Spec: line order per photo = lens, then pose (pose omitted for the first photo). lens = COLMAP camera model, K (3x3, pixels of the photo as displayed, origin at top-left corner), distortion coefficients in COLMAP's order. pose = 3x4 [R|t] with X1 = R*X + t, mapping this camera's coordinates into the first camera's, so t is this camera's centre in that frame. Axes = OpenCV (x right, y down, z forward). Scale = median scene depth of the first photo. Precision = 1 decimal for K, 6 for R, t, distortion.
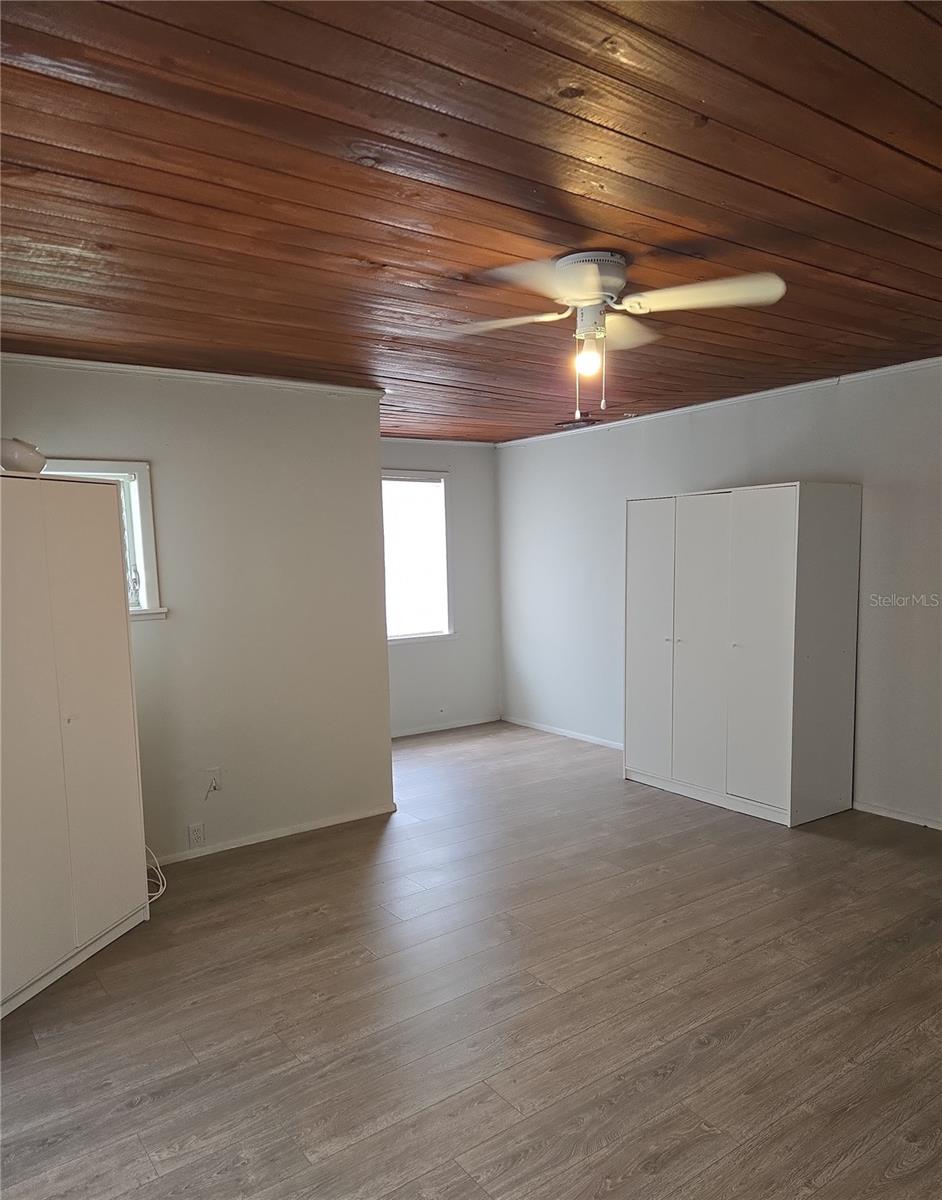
lens RADIAL K [[850.0, 0, 471.4], [0, 850.0, 601.6], [0, 0, 1]] dist [0.038462, 0.000272]
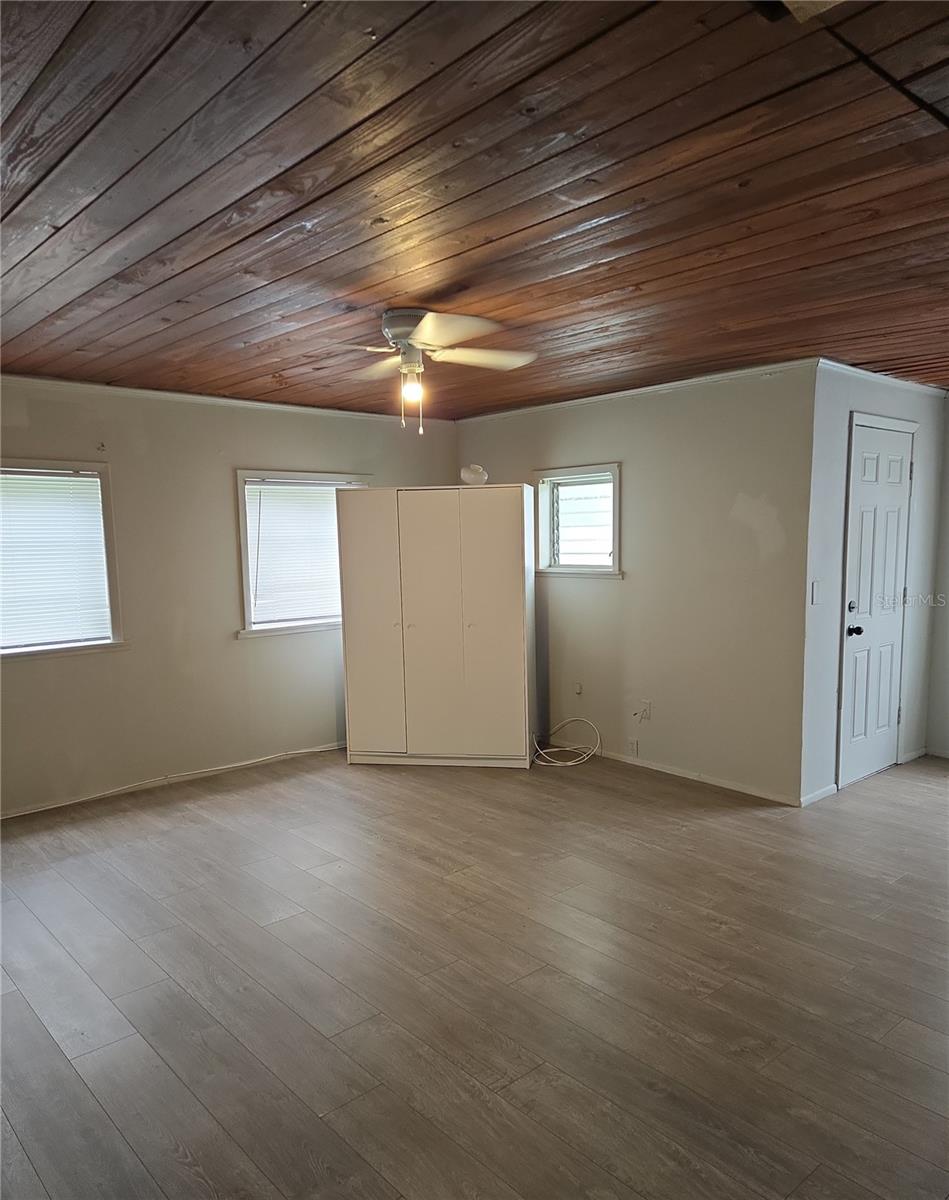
lens RADIAL K [[853.1, 0, 479.8], [0, 853.1, 599.9], [0, 0, 1]] dist [0.066571, 0.001994]
pose [[0.114508, 0.103270, -0.988040, 1.082486], [-0.070761, 0.992904, 0.095577, -0.069514], [0.990899, 0.058970, 0.121003, 0.701875]]
